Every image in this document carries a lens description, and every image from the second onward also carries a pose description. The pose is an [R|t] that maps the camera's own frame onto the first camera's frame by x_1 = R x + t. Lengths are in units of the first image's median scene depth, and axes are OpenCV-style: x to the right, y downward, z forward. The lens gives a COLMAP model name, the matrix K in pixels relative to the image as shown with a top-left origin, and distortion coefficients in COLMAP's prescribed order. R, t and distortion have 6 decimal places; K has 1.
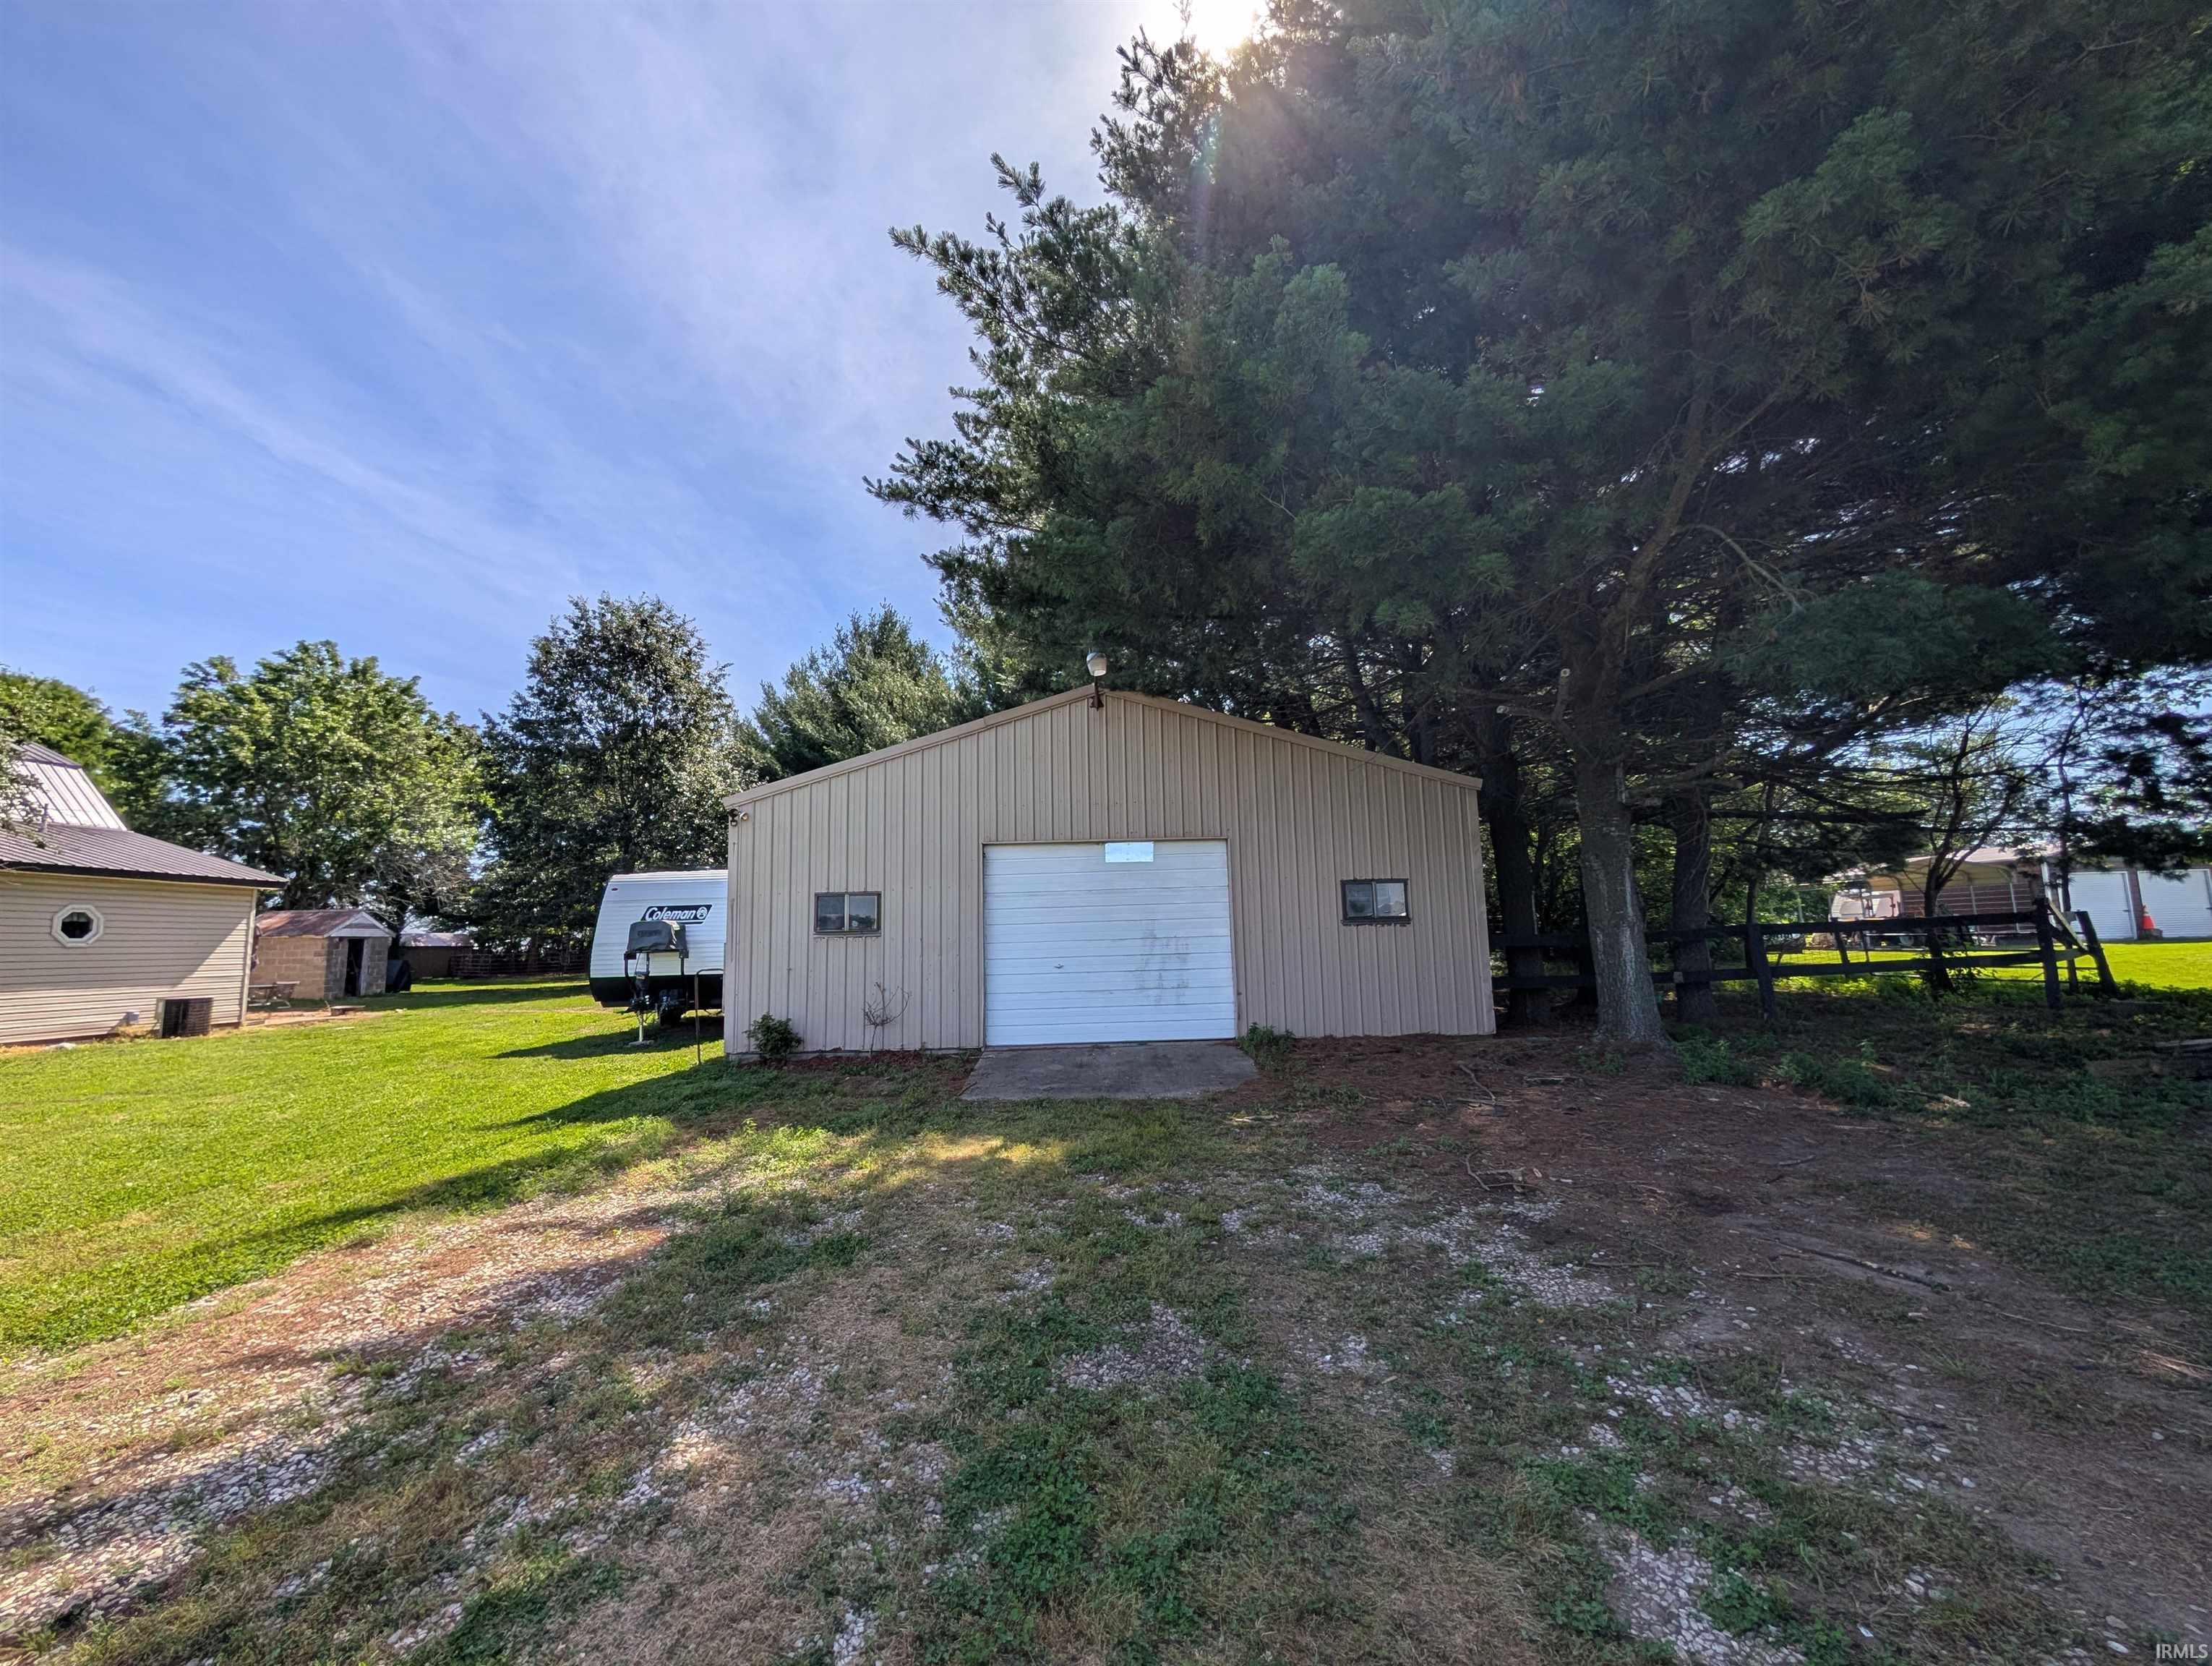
lens RADIAL K [[838.2, 0, 1106.0], [0, 838.2, 833.0], [0, 0, 1]] dist [-0.000083, 0.000307]
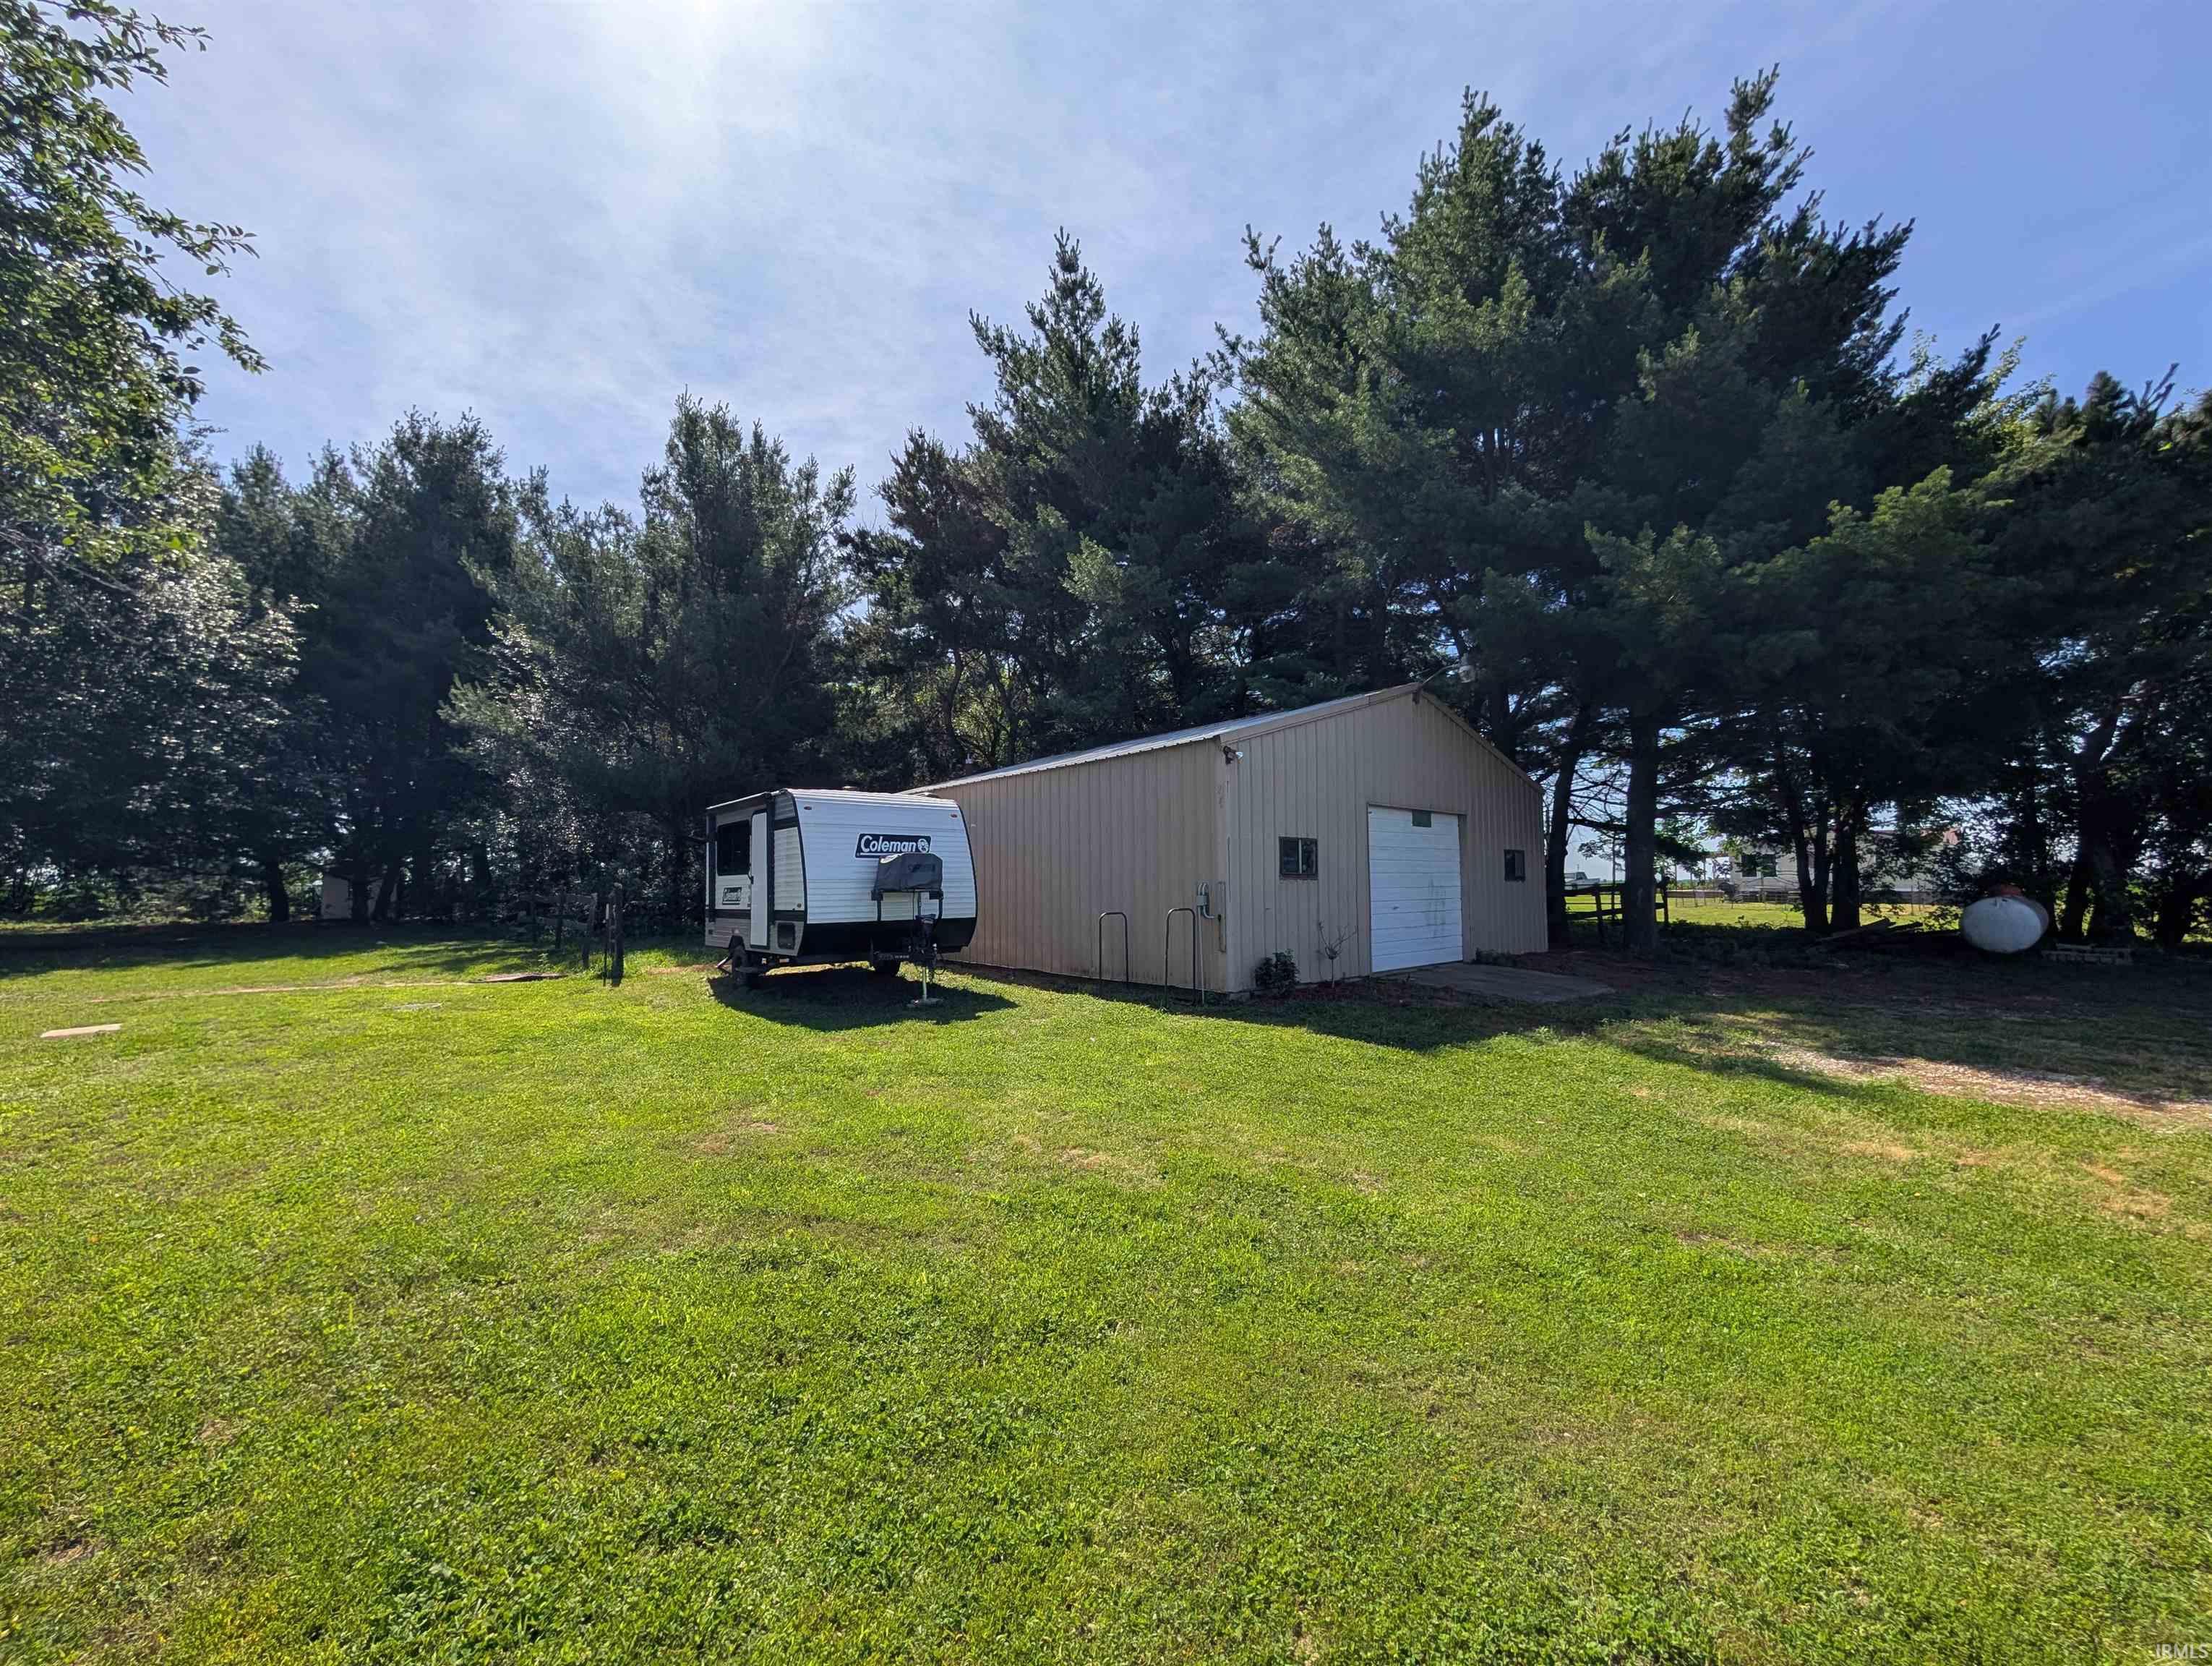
lens RADIAL K [[845.1, 0, 1103.0], [0, 845.1, 839.1], [0, 0, 1]] dist [0.000428, 0.000151]
pose [[0.753201, 0.062870, 0.654779, -1.177646], [-0.097990, 0.995039, 0.017179, 0.074561], [-0.650450, -0.077101, 0.755625, 0.326539]]
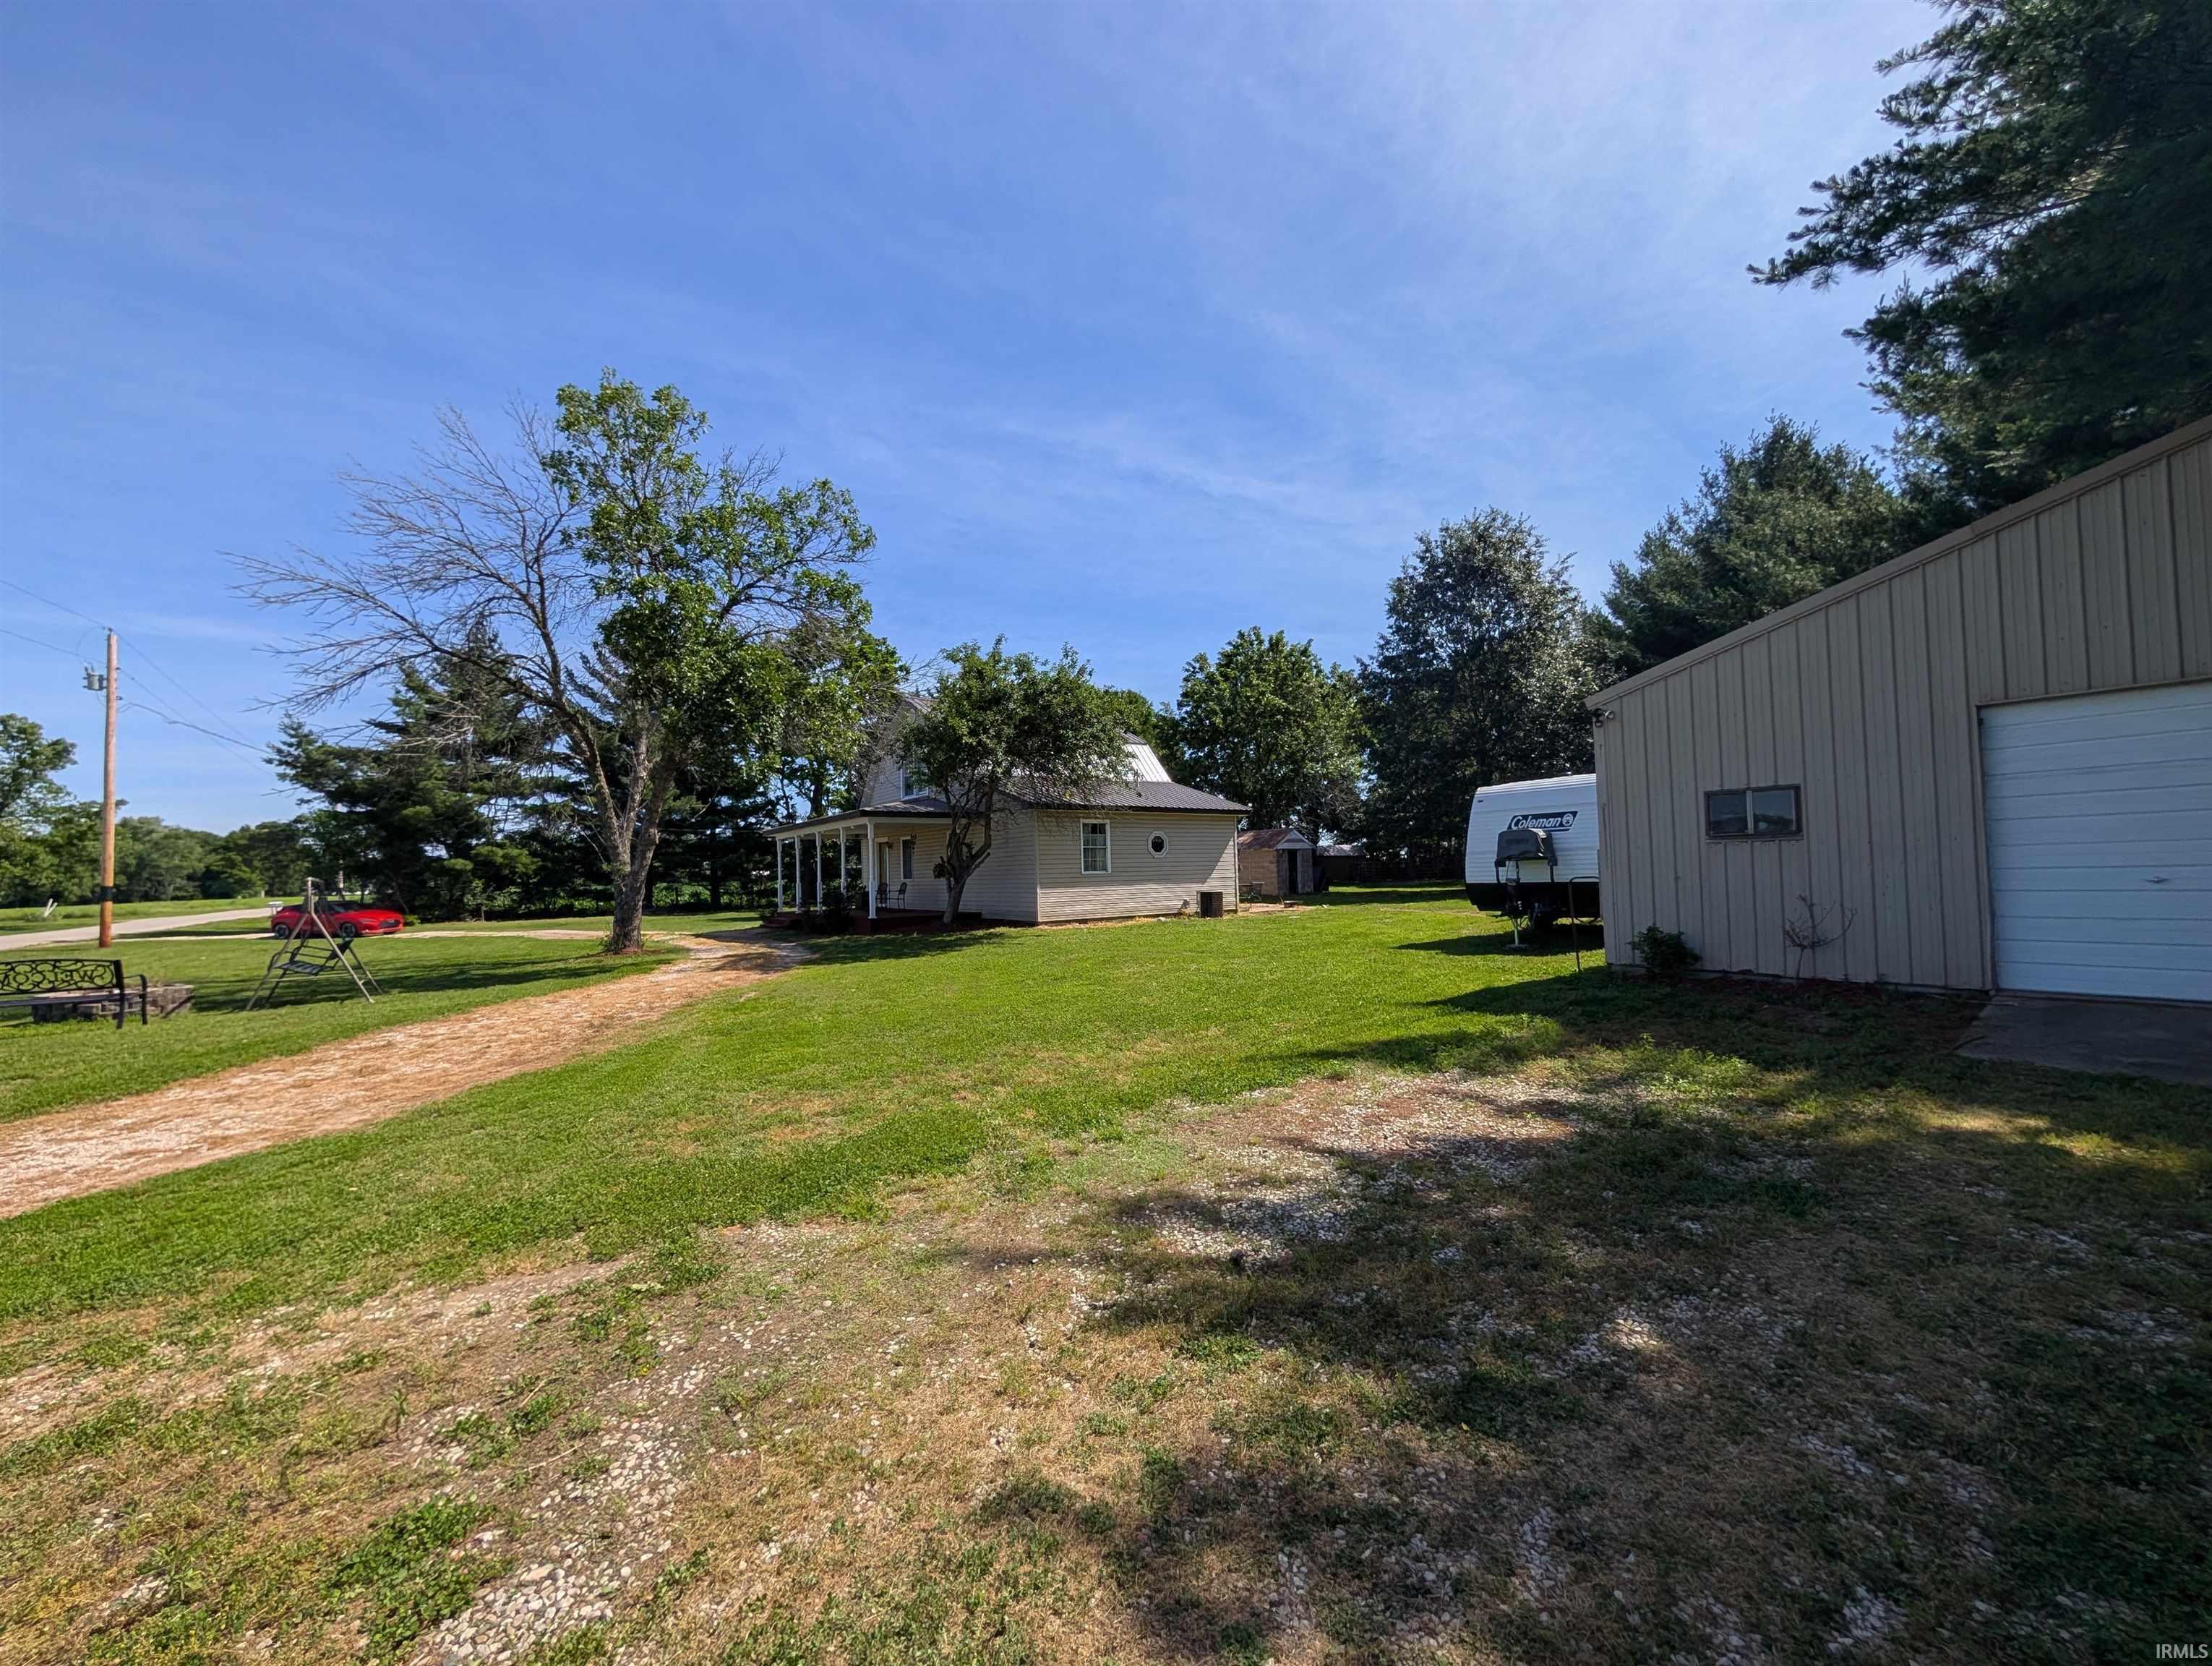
lens RADIAL K [[845.1, 0, 1103.0], [0, 845.1, 839.1], [0, 0, 1]] dist [0.000428, 0.000151]
pose [[0.588246, -0.022609, -0.808366, -0.007020], [0.116542, 0.991545, 0.057075, -0.002010], [0.800240, -0.127782, 0.585907, -0.016042]]
